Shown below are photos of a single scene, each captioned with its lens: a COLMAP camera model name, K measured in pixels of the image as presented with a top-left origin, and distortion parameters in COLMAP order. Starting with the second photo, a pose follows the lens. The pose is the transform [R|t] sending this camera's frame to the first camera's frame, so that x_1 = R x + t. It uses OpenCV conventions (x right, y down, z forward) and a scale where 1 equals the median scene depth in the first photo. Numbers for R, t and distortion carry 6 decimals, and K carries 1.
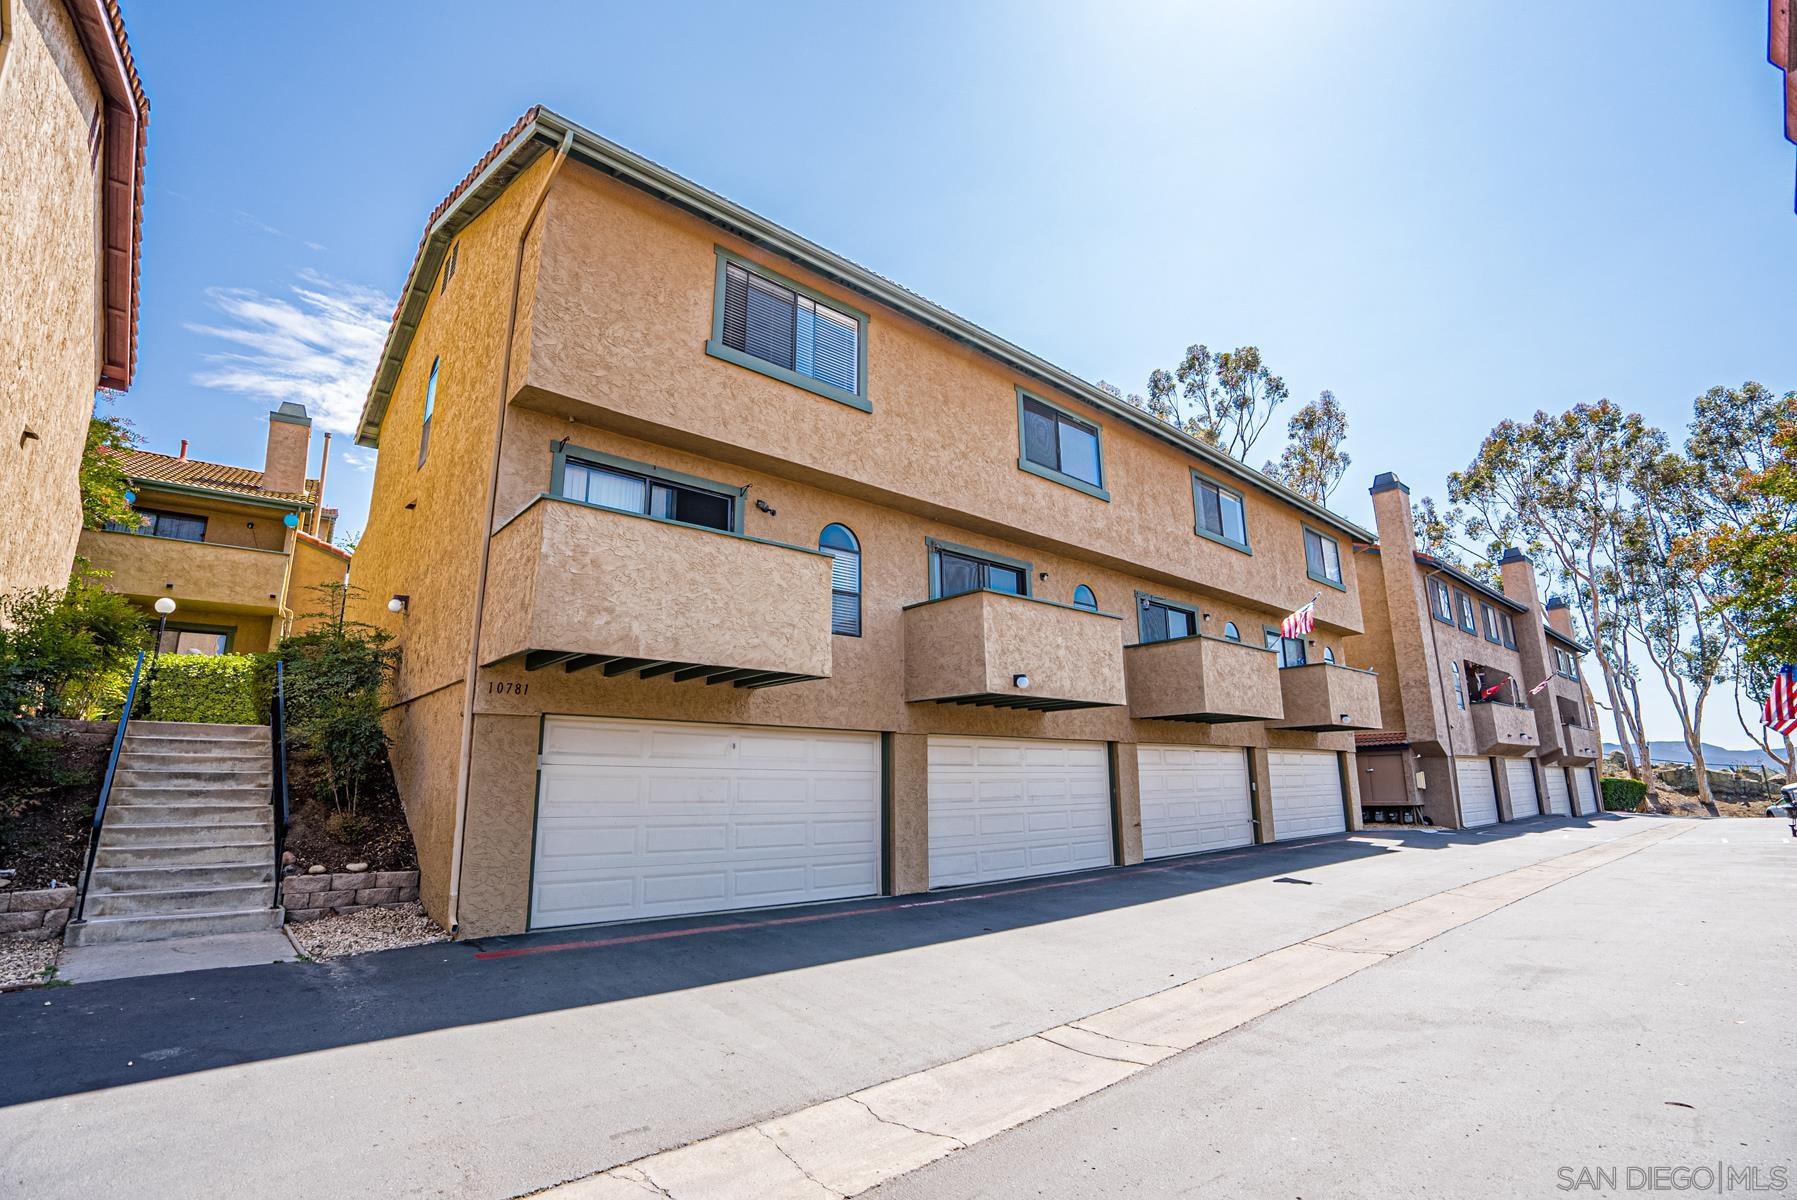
lens RADIAL K [[839.7, 0, 898.5], [0, 839.7, 600.0], [0, 0, 1]] dist [-0.068540, 0.029995]
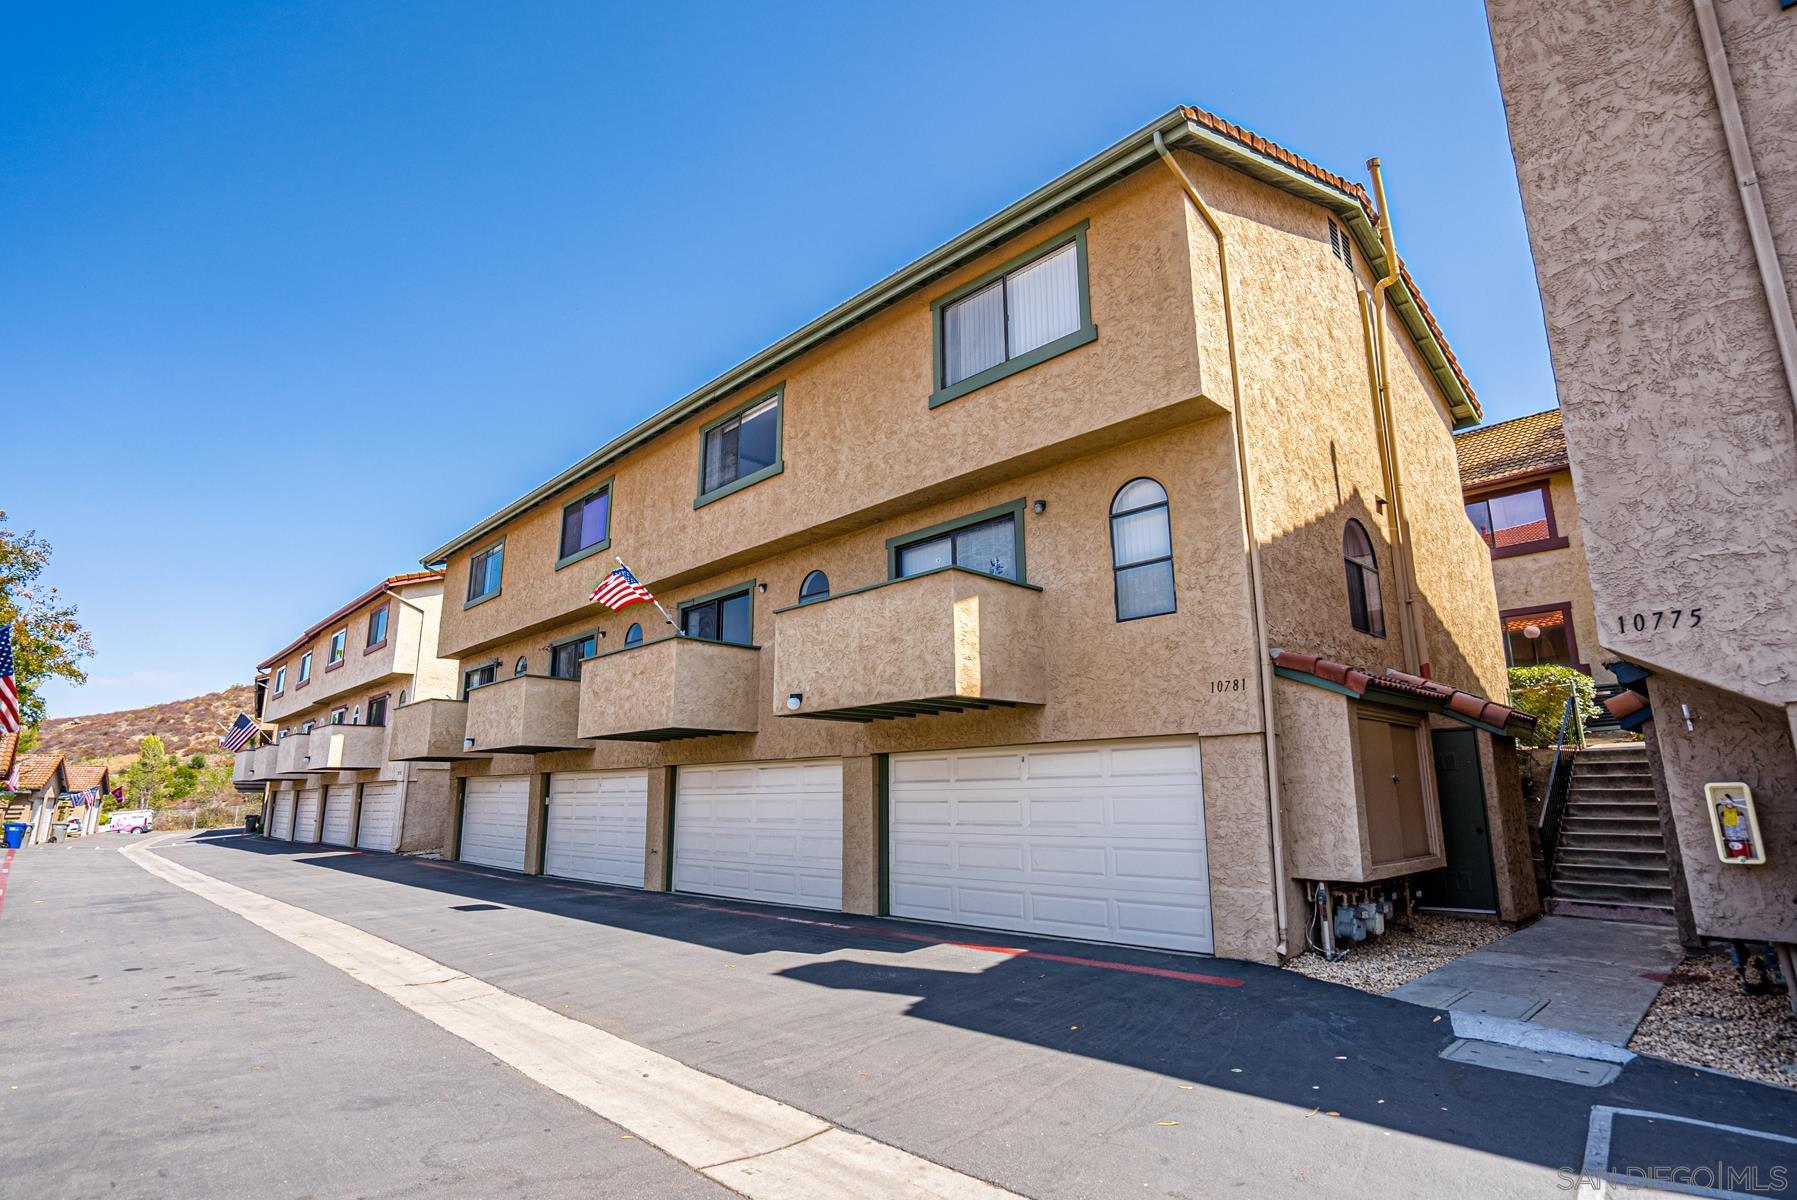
lens RADIAL K [[931.9, 0, 898.5], [0, 931.9, 600.0], [0, 0, 1]] dist [-0.088569, 0.000048]
pose [[0.047121, -0.207899, -0.977015, 1.215220], [0.225789, 0.955003, -0.192325, 0.223630], [0.973036, -0.211537, 0.091942, 1.063264]]
